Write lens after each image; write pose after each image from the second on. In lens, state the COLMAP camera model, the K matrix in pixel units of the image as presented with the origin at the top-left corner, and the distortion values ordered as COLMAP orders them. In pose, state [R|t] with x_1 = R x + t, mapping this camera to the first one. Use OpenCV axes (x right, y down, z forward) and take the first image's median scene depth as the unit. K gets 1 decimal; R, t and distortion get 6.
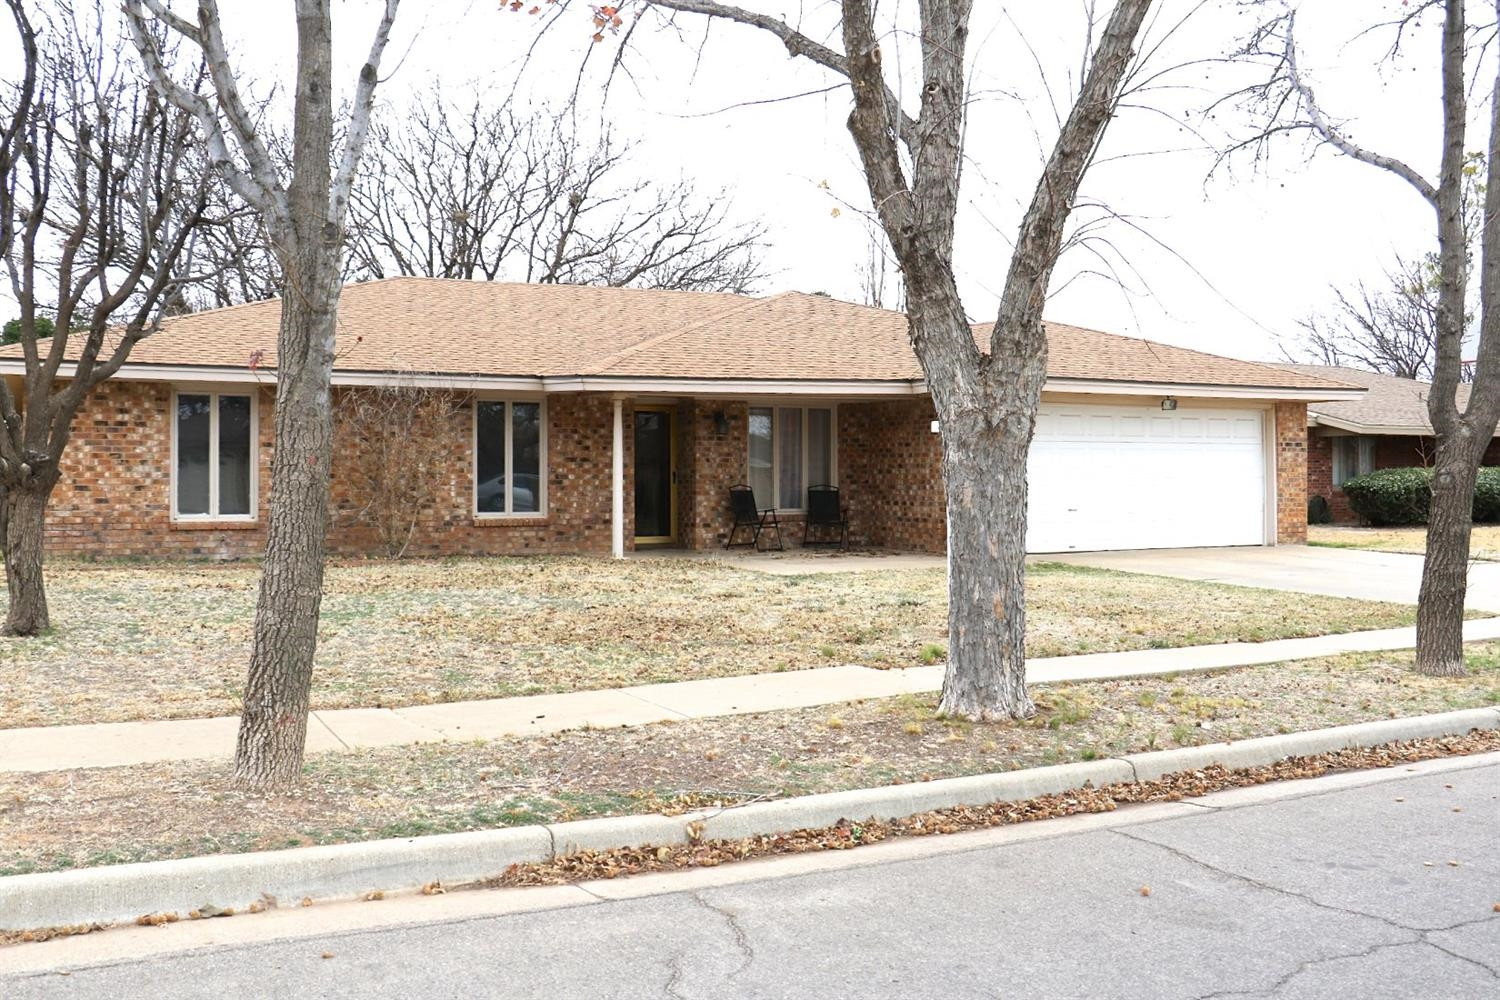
lens RADIAL K [[1386.1, 0, 740.7], [0, 1386.1, 479.4], [0, 0, 1]] dist [-0.137729, 0.230544]
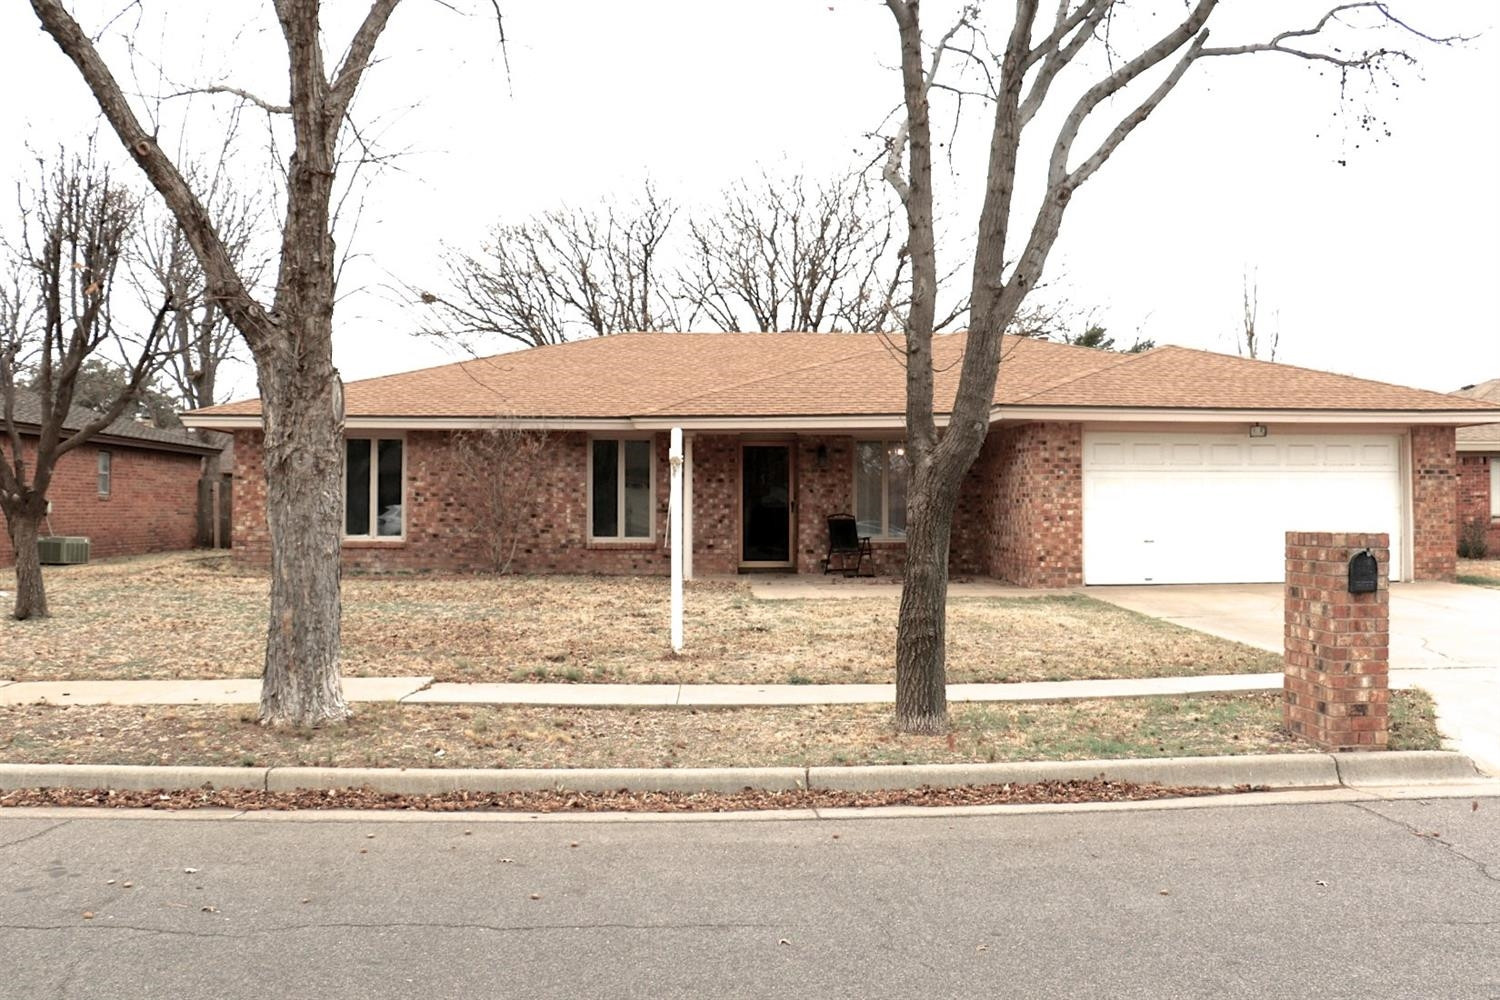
lens RADIAL K [[1265.3, 0, 734.8], [0, 1265.3, 487.8], [0, 0, 1]] dist [-0.181047, 0.182202]
pose [[0.923073, -0.003036, -0.384613, 0.462349], [-0.003072, 0.999879, -0.015265, -0.001744], [0.384613, 0.015272, 0.922952, 0.111279]]
